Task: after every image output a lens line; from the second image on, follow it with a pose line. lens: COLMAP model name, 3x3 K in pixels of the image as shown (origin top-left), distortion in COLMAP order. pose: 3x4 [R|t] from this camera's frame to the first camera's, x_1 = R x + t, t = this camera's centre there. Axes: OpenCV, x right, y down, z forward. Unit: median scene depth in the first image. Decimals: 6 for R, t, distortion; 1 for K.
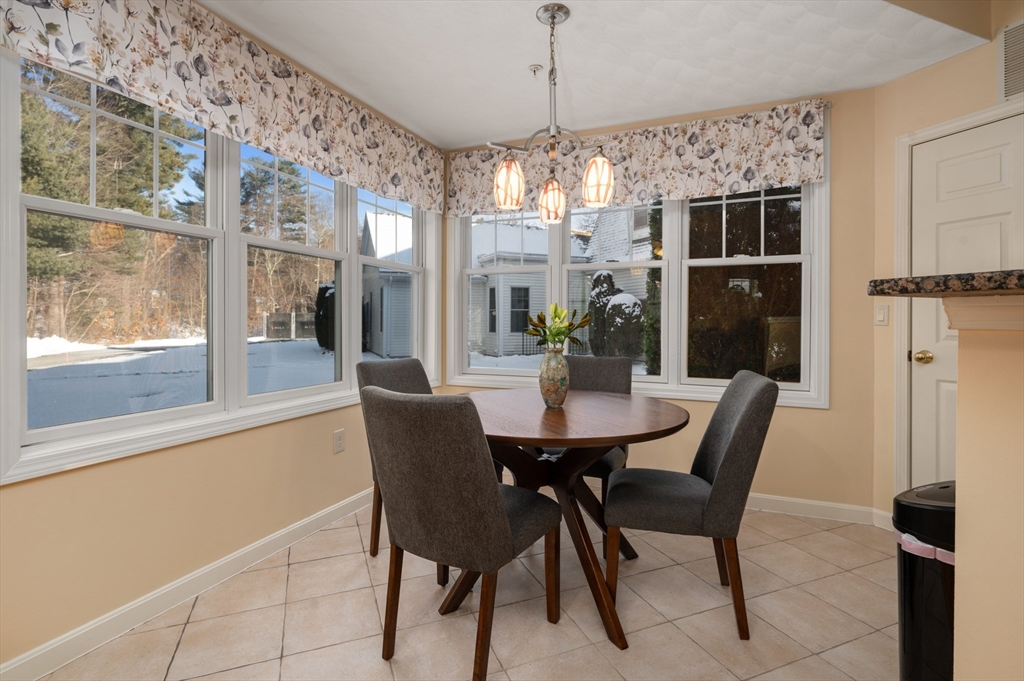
lens RADIAL K [[495.7, 0, 513.4], [0, 495.7, 325.7], [0, 0, 1]] dist [0.001014, 0.000164]
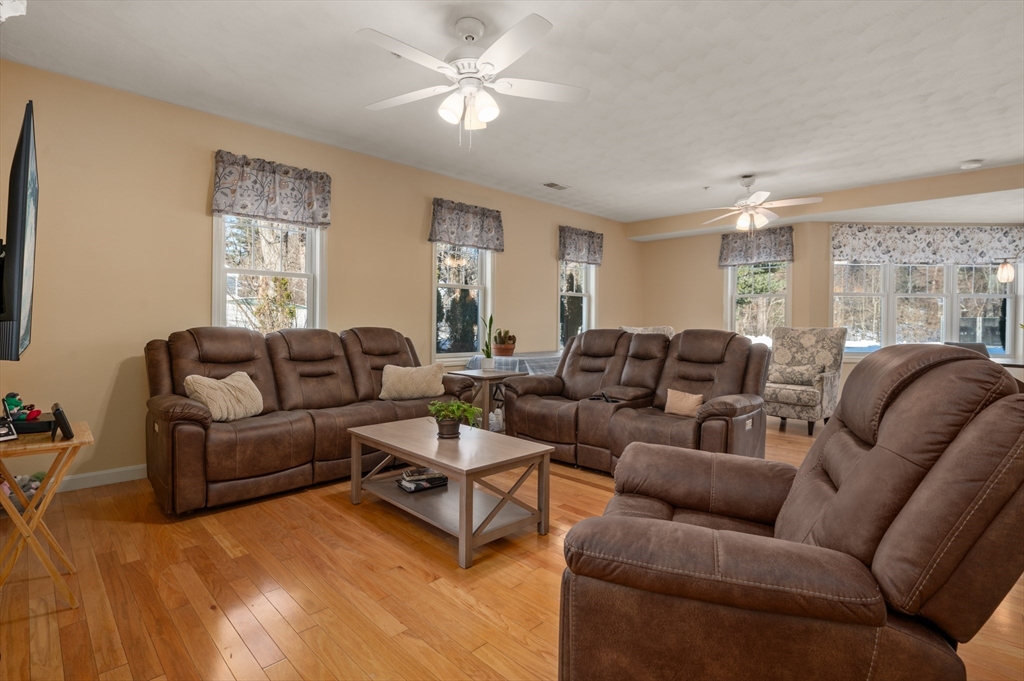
lens RADIAL K [[492.9, 0, 512.9], [0, 492.9, 325.7], [0, 0, 1]] dist [-0.002679, 0.000508]
pose [[0.368749, 0.008786, -0.929488, 1.903463], [-0.016904, 0.999853, 0.002745, 0.036784], [0.929375, 0.014700, 0.368843, -3.096706]]
